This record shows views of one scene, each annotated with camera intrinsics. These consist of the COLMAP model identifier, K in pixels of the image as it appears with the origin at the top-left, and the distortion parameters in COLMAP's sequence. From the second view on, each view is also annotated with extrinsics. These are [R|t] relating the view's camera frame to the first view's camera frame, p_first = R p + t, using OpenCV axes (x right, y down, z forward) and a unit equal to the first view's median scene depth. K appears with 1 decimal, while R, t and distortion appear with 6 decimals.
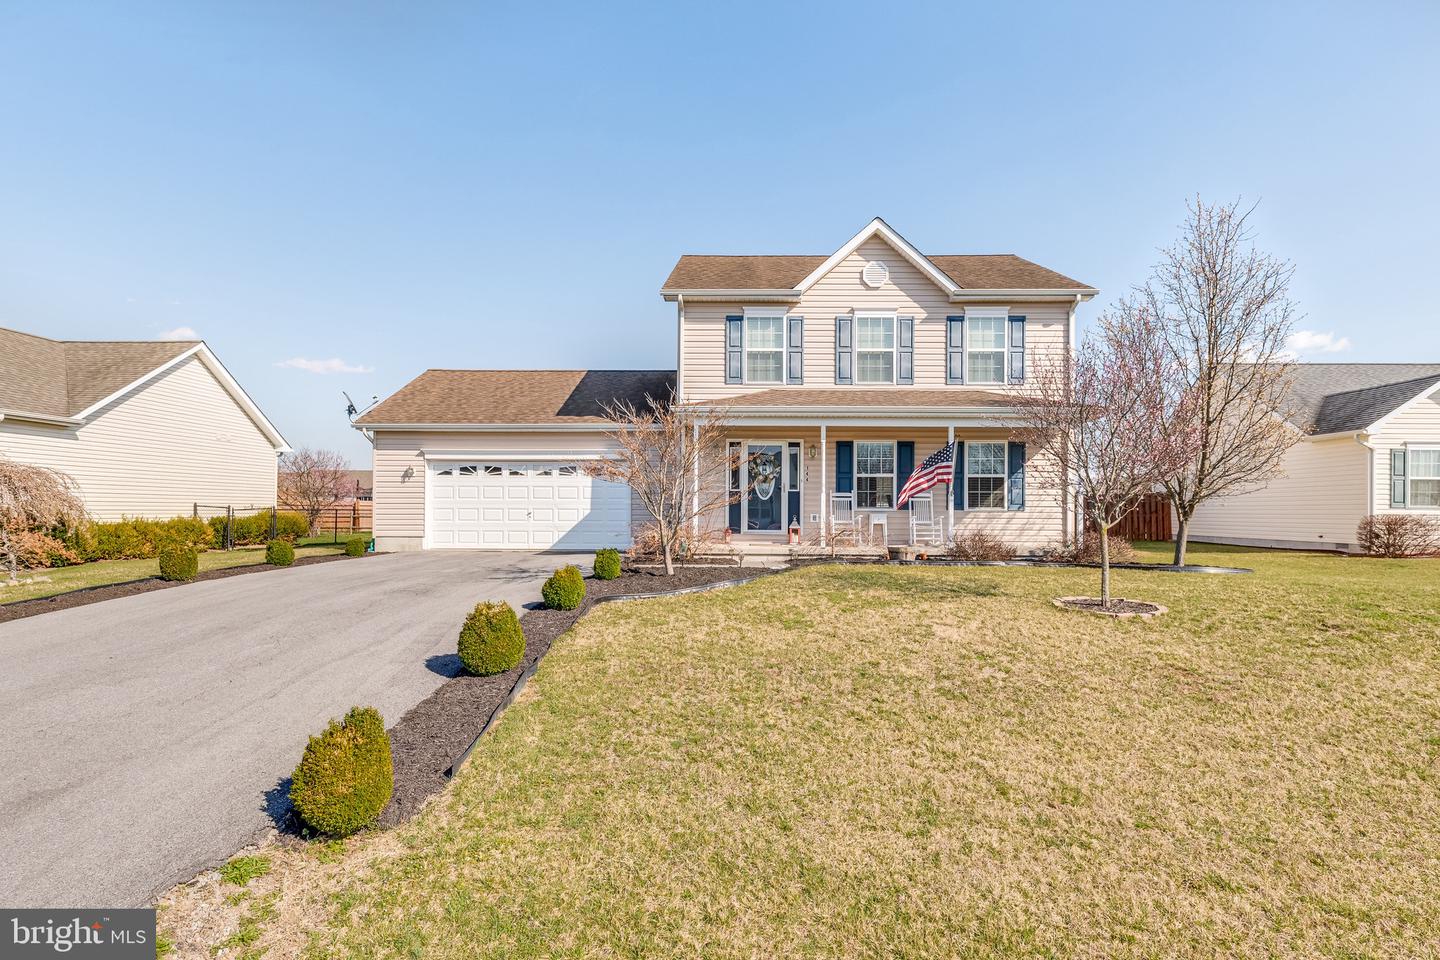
lens RADIAL K [[738.9, 0, 740.0], [0, 738.9, 516.2], [0, 0, 1]] dist [0.000002, -0.000171]
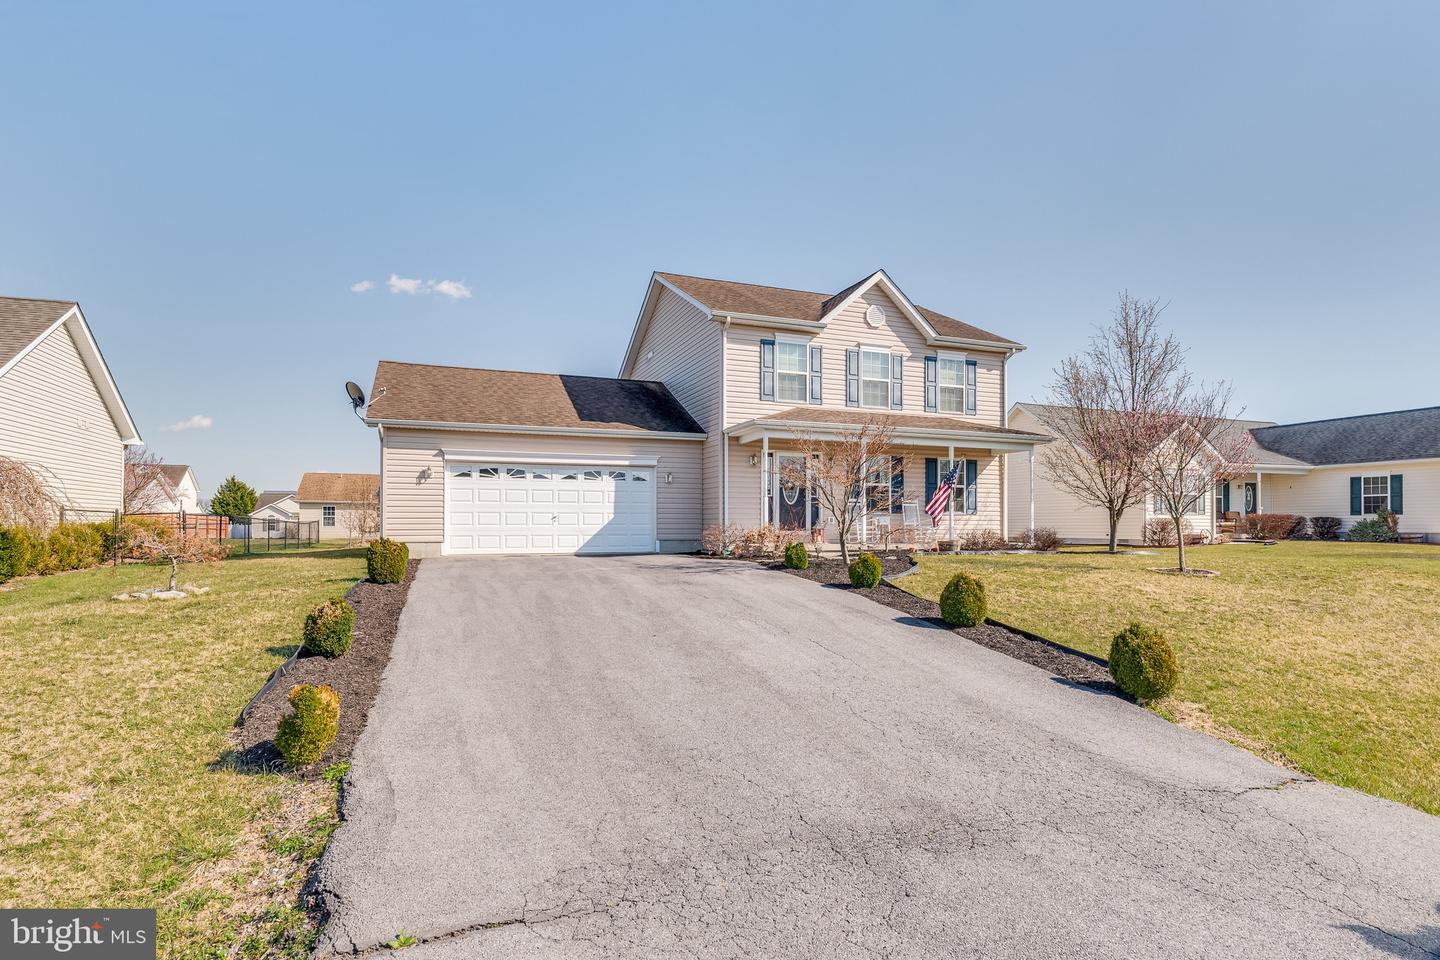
lens RADIAL K [[738.9, 0, 740.0], [0, 738.9, 516.2], [0, 0, 1]] dist [0.000002, -0.000171]
pose [[0.920923, -0.001644, 0.389741, -0.483473], [0.004304, 0.999973, -0.005952, 0.001888], [-0.389721, 0.007159, 0.920905, -0.011511]]
